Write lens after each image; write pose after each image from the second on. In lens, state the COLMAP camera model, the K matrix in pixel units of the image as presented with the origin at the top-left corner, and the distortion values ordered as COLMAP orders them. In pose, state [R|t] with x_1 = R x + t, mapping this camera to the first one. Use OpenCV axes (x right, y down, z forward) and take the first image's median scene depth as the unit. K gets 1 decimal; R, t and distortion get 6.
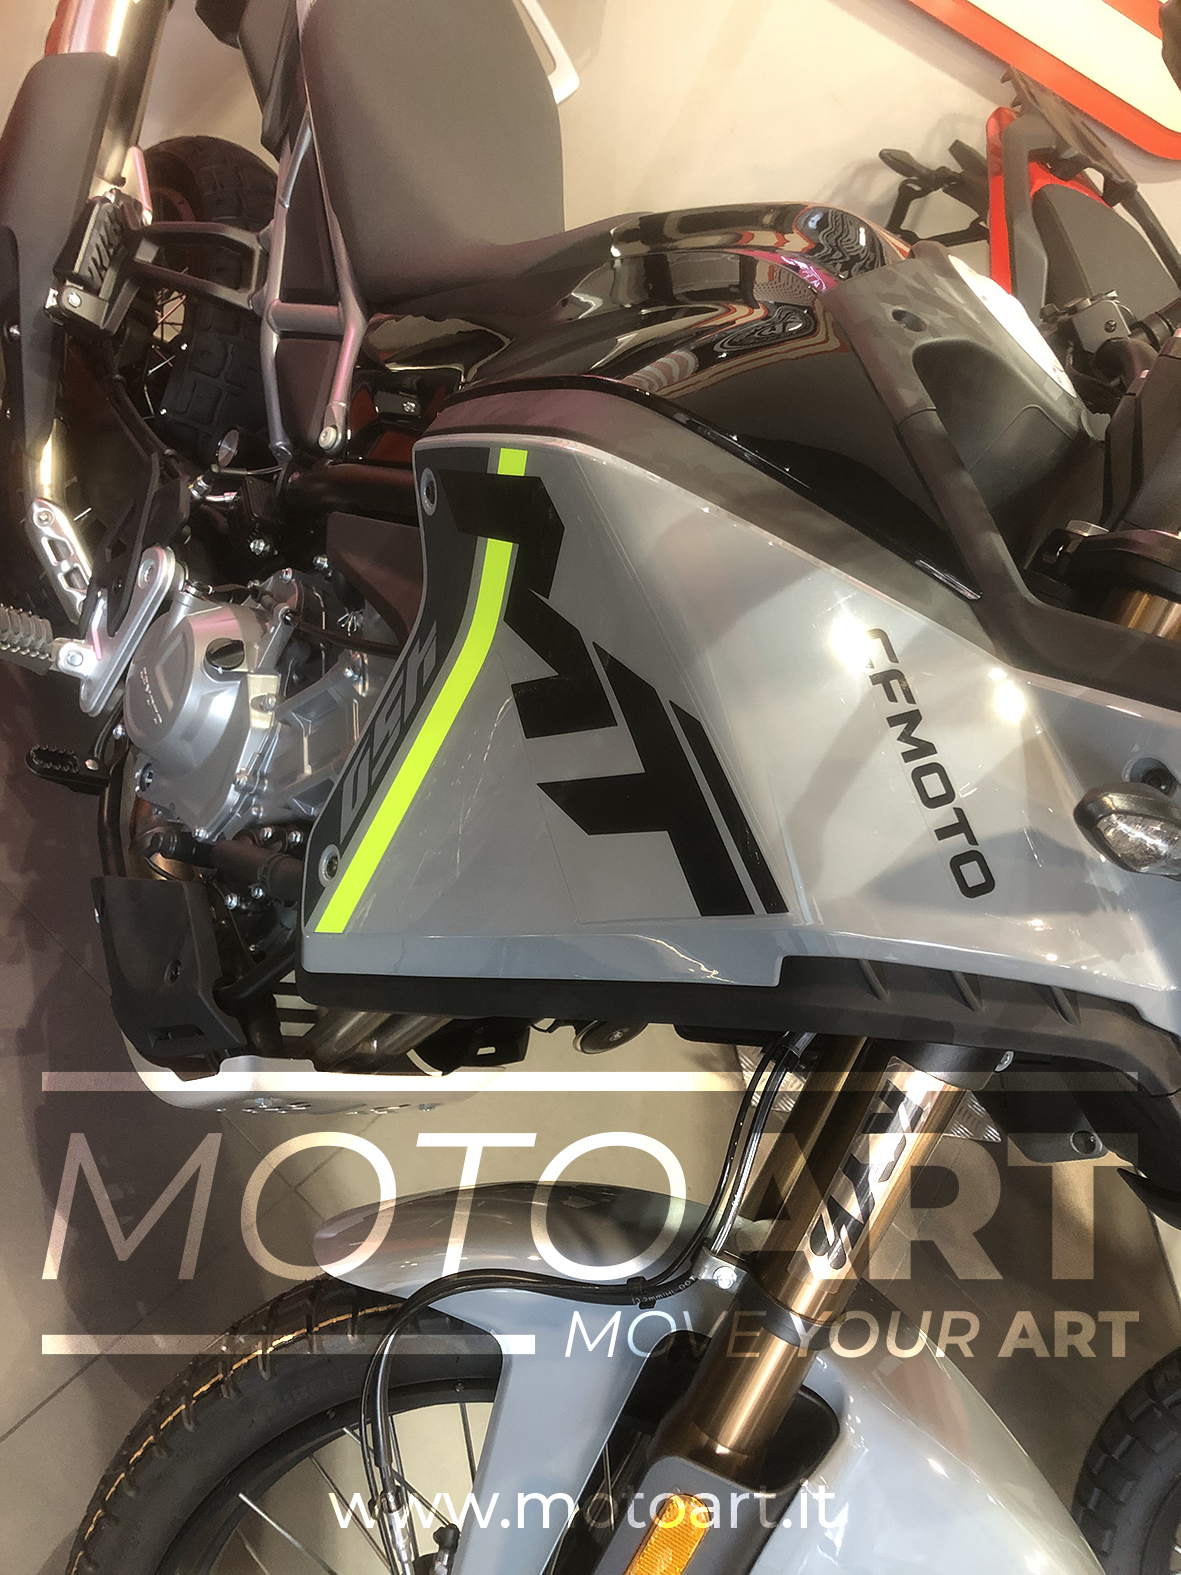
lens RADIAL K [[1262.1, 0, 590.5], [0, 1262.1, 787.5], [0, 0, 1]] dist [-0.009981, 0.134686]
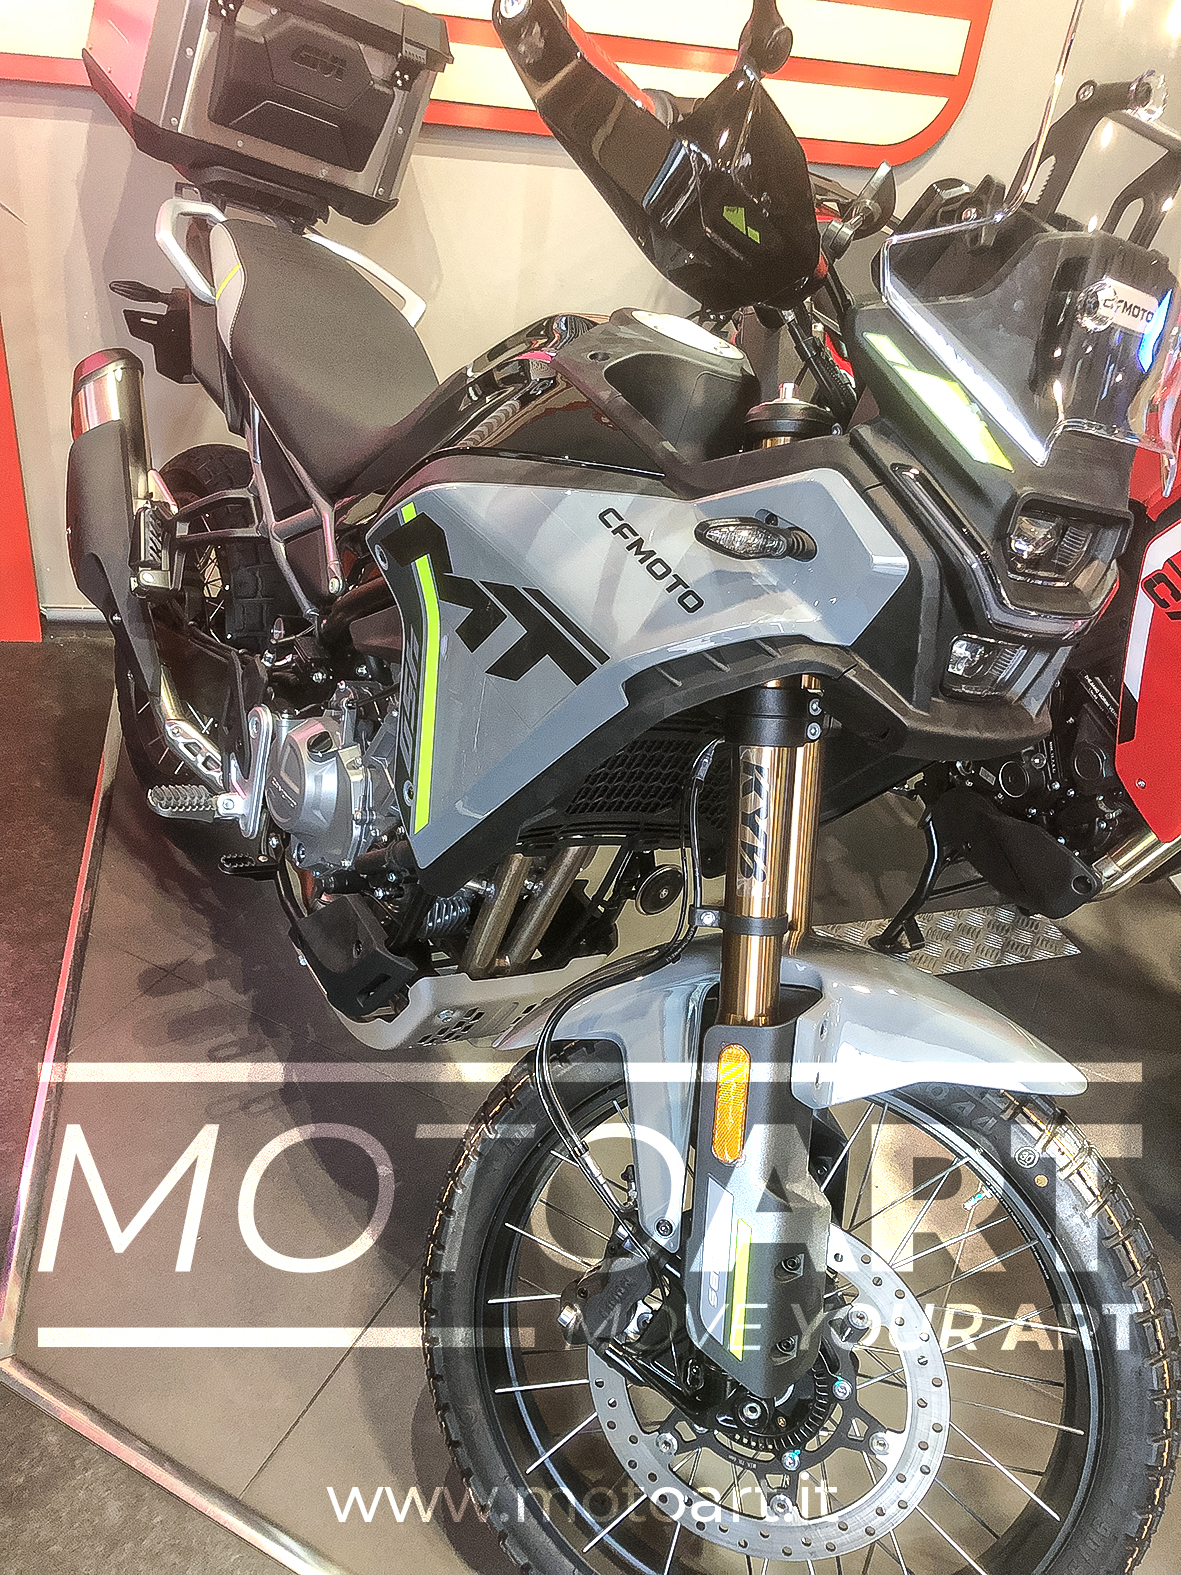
lens RADIAL K [[1195.2, 0, 590.5], [0, 1195.2, 787.5], [0, 0, 1]] dist [0.104035, -0.002026]
pose [[0.927093, -0.368345, -0.069429, 0.077479], [0.358909, 0.925763, -0.118943, 0.205359], [0.108087, 0.085352, 0.990471, -0.328540]]
